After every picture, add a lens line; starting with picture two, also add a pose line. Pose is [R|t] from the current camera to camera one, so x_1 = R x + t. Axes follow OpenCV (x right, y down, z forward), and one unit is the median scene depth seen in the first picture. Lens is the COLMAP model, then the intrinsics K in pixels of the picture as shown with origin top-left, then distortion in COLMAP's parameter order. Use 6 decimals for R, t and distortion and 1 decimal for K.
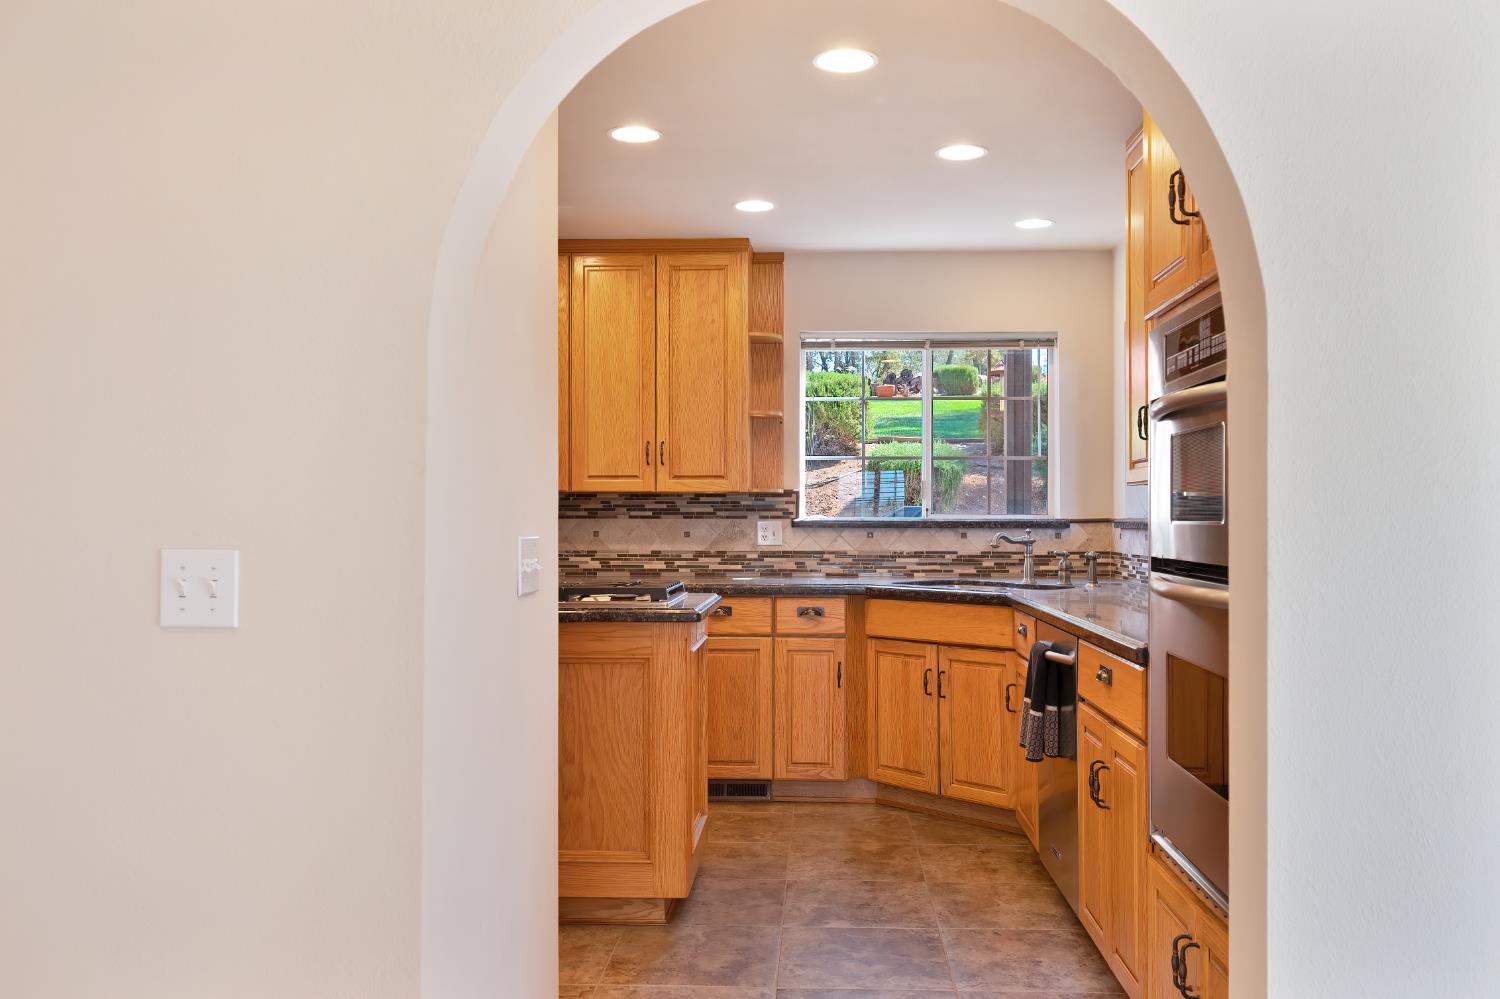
lens RADIAL K [[1340.9, 0, 748.1], [0, 1340.9, 500.9], [0, 0, 1]] dist [0.010476, 0.000487]
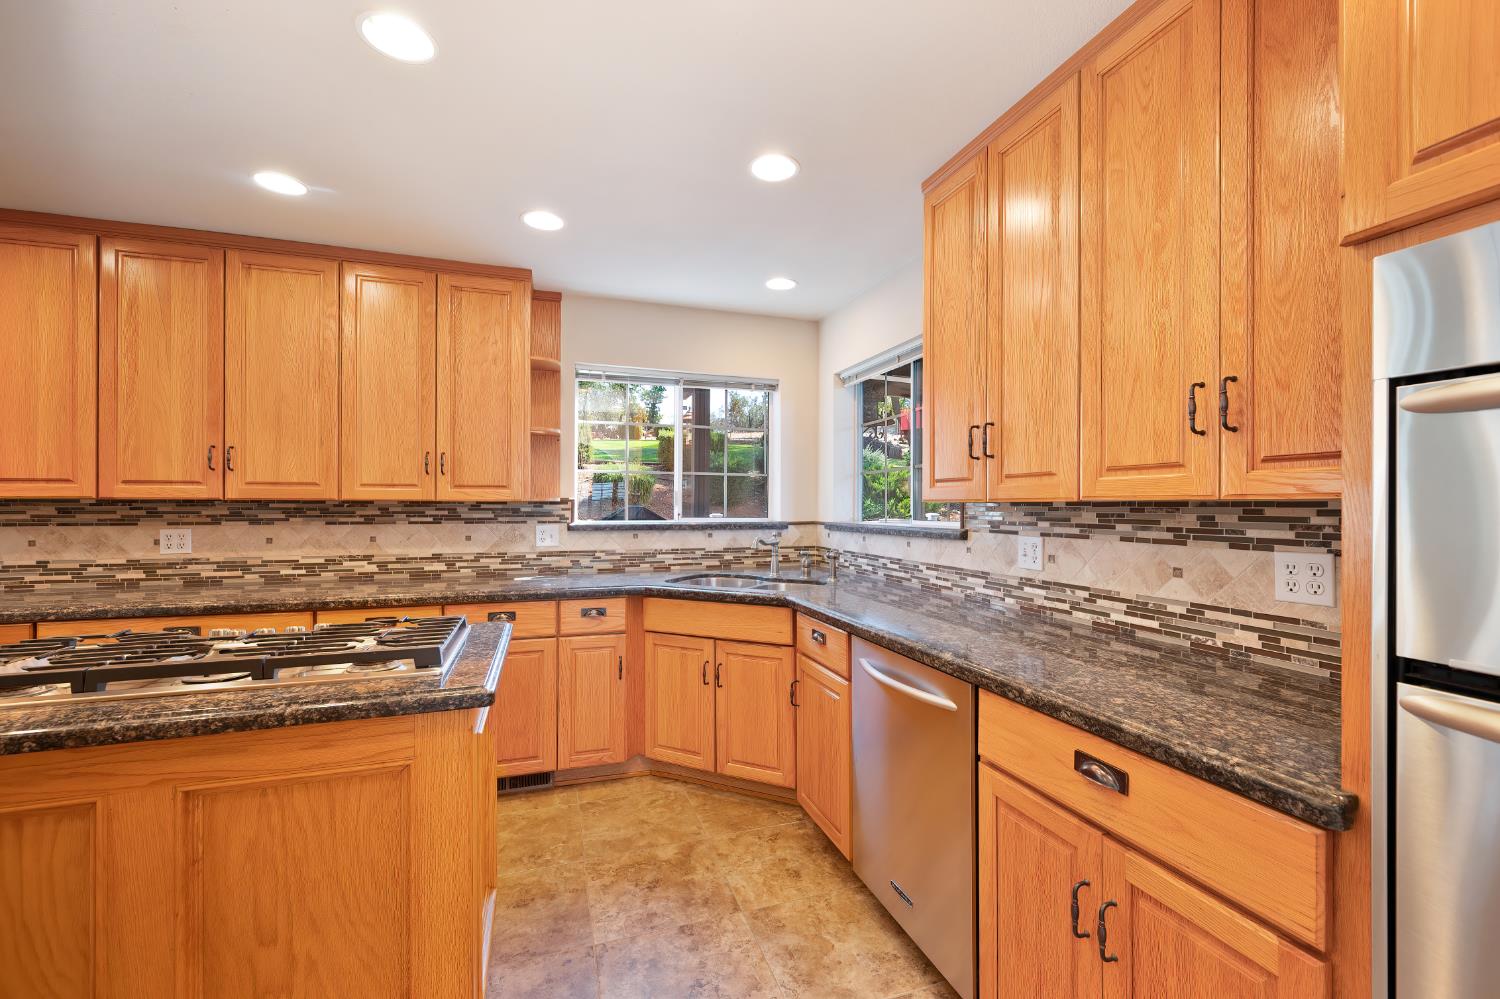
lens RADIAL K [[624.8, 0, 760.0], [0, 624.8, 500.6], [0, 0, 1]] dist [-0.002372, 0.000362]
pose [[0.922429, 0.003652, 0.386150, -0.023614], [-0.007341, 0.999940, 0.008078, -0.012342], [-0.386098, -0.010286, 0.922401, 0.452647]]
